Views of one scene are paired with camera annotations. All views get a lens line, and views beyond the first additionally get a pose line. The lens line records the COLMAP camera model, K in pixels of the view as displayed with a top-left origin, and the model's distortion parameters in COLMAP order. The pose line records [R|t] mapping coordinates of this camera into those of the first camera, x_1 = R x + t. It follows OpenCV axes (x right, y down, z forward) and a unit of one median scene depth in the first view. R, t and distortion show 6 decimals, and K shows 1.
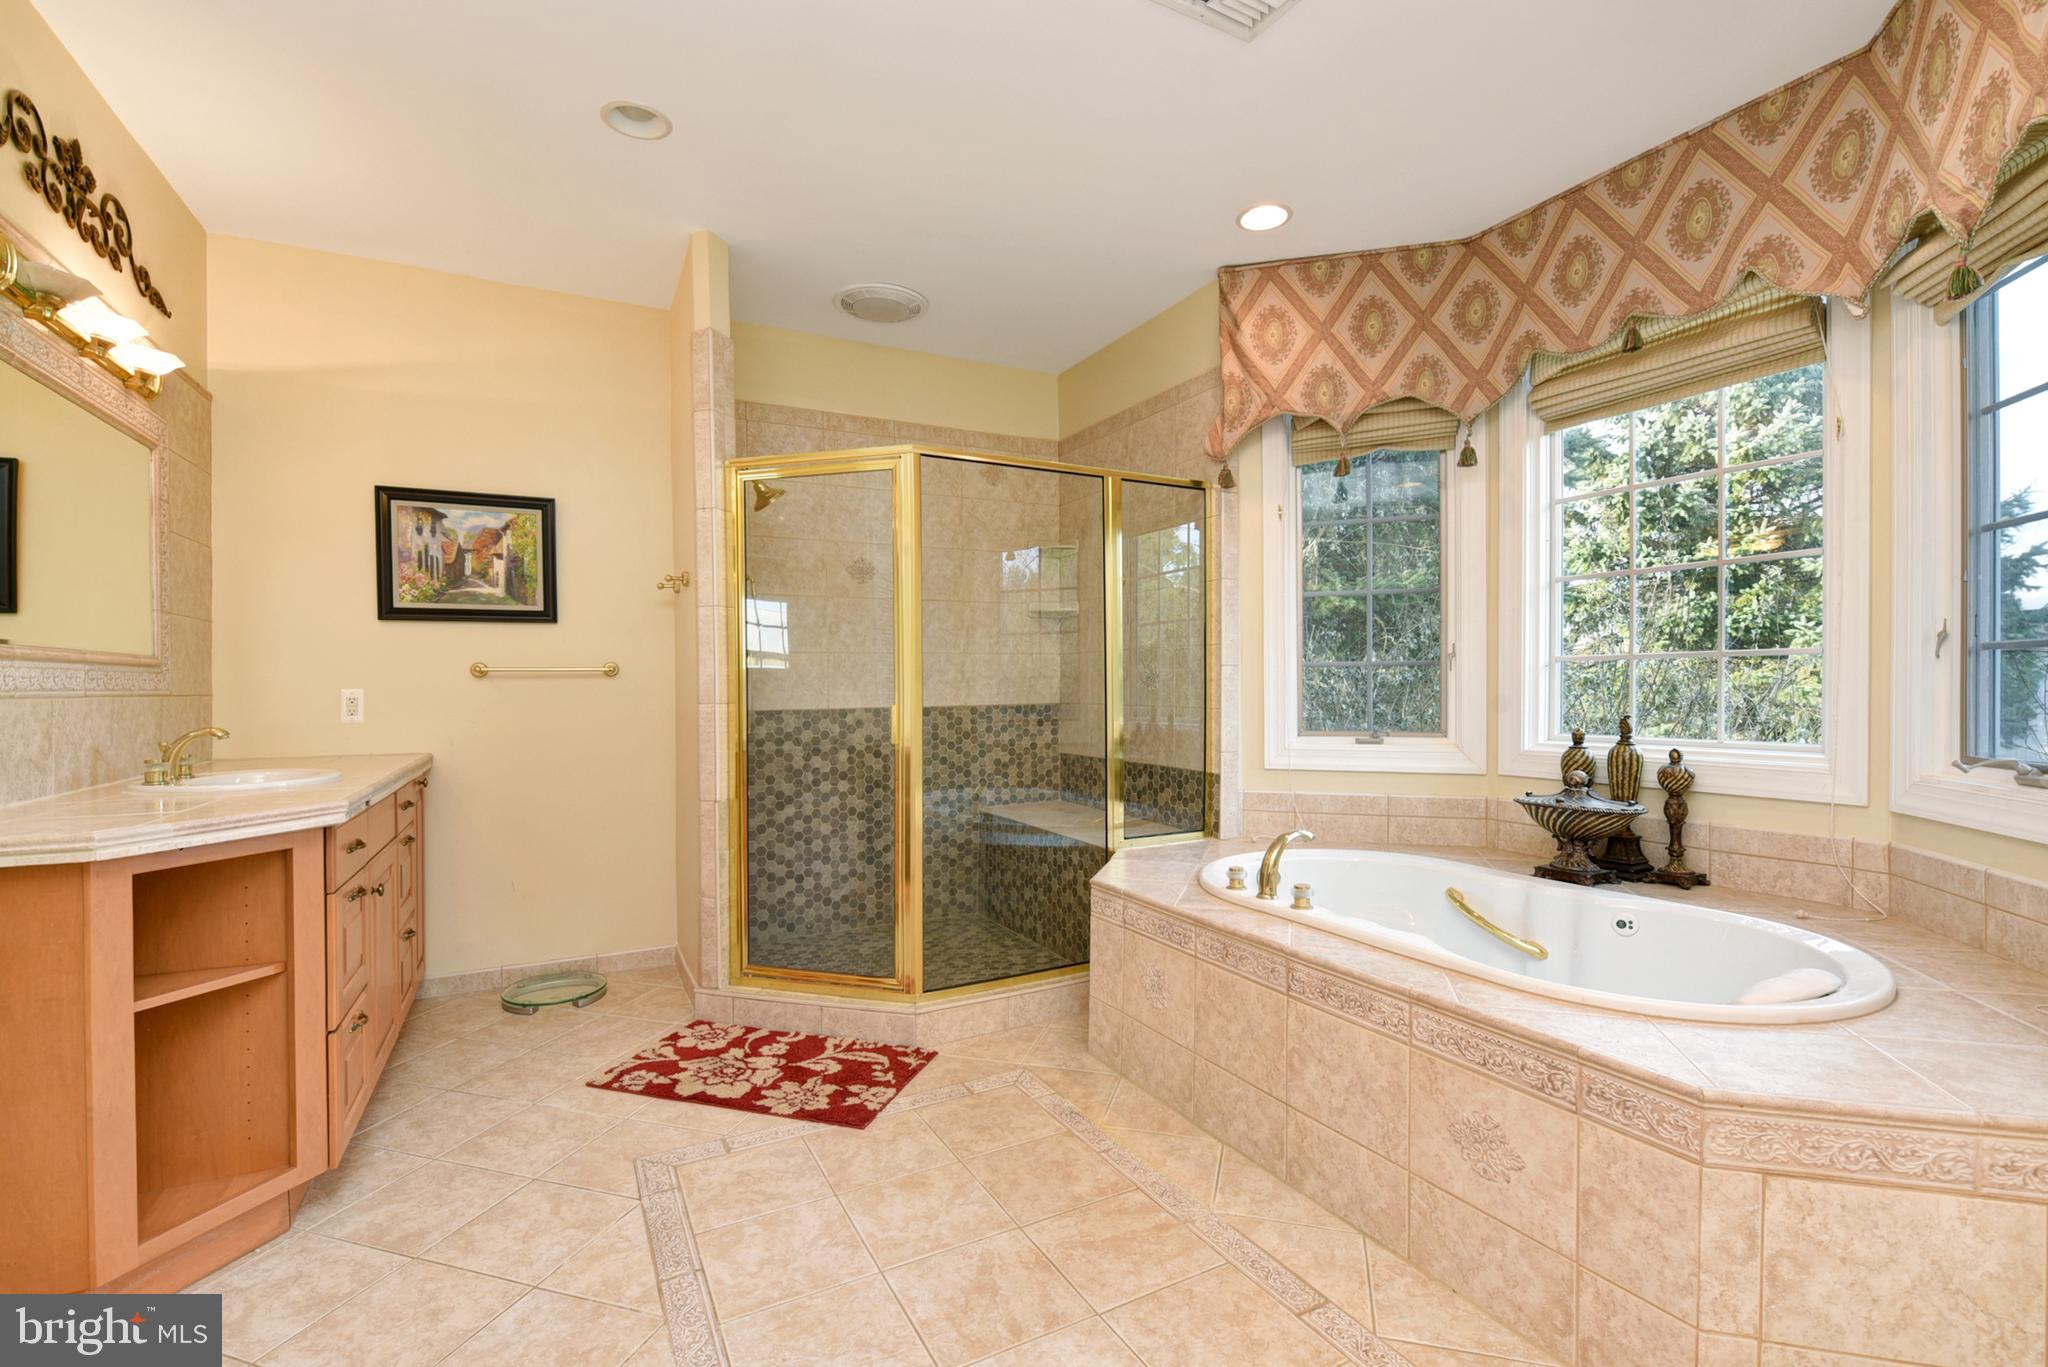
lens RADIAL K [[887.1, 0, 1027.0], [0, 887.1, 695.6], [0, 0, 1]] dist [-0.016265, -0.001407]
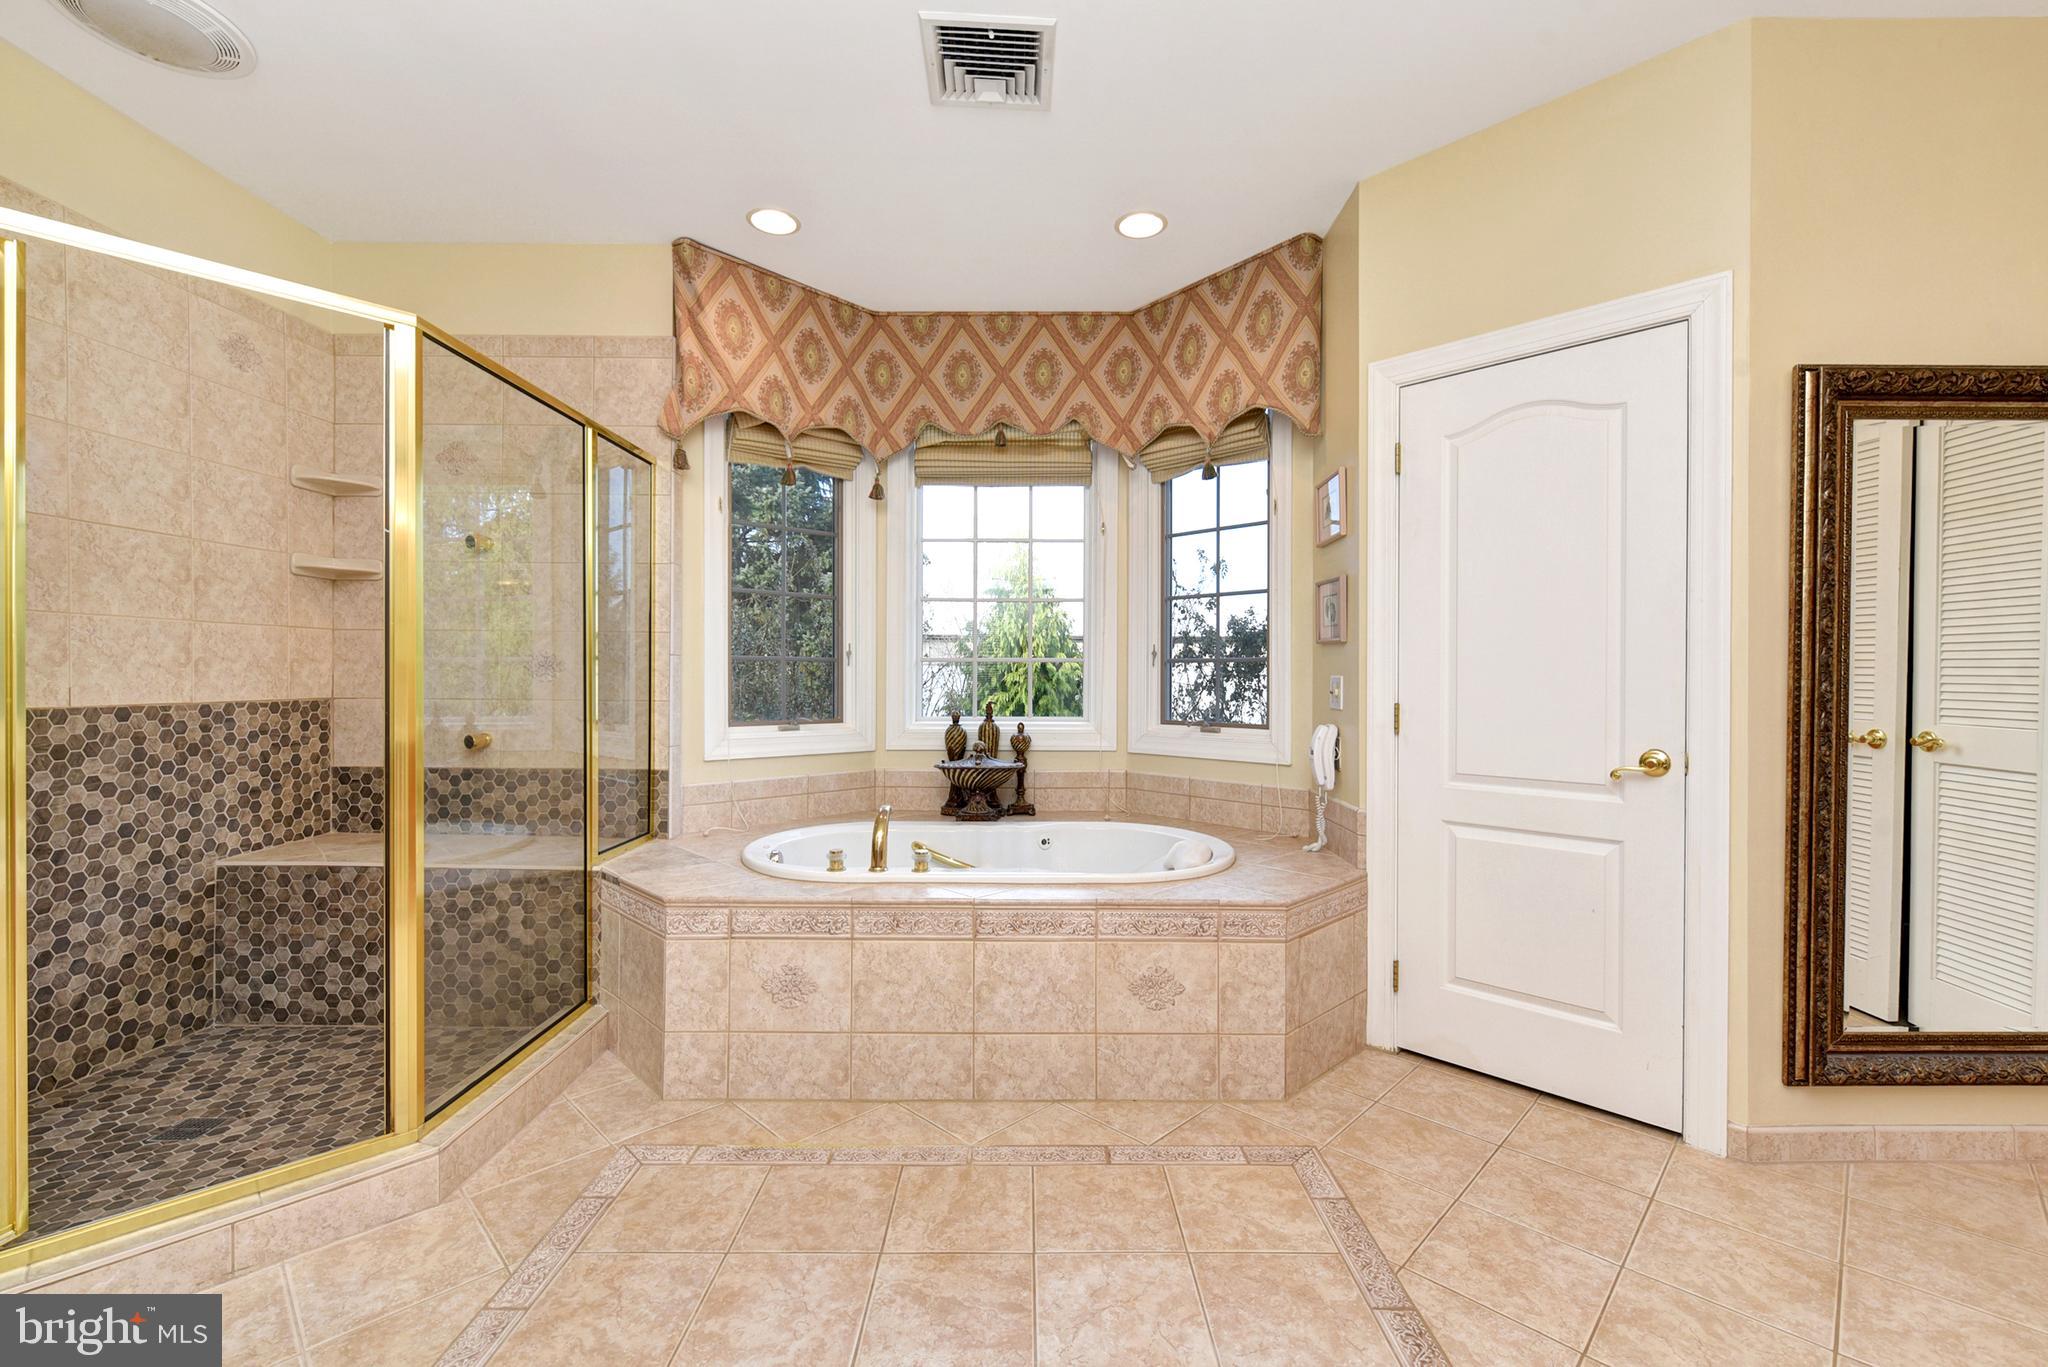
lens RADIAL K [[847.8, 0, 1027.8], [0, 847.8, 683.8], [0, 0, 1]] dist [-0.000002, 0.000533]
pose [[0.482102, 0.004166, 0.876105, -0.405903], [0.001569, 0.999983, -0.005619, 0.002486], [-0.876114, 0.004084, 0.482087, 0.239438]]
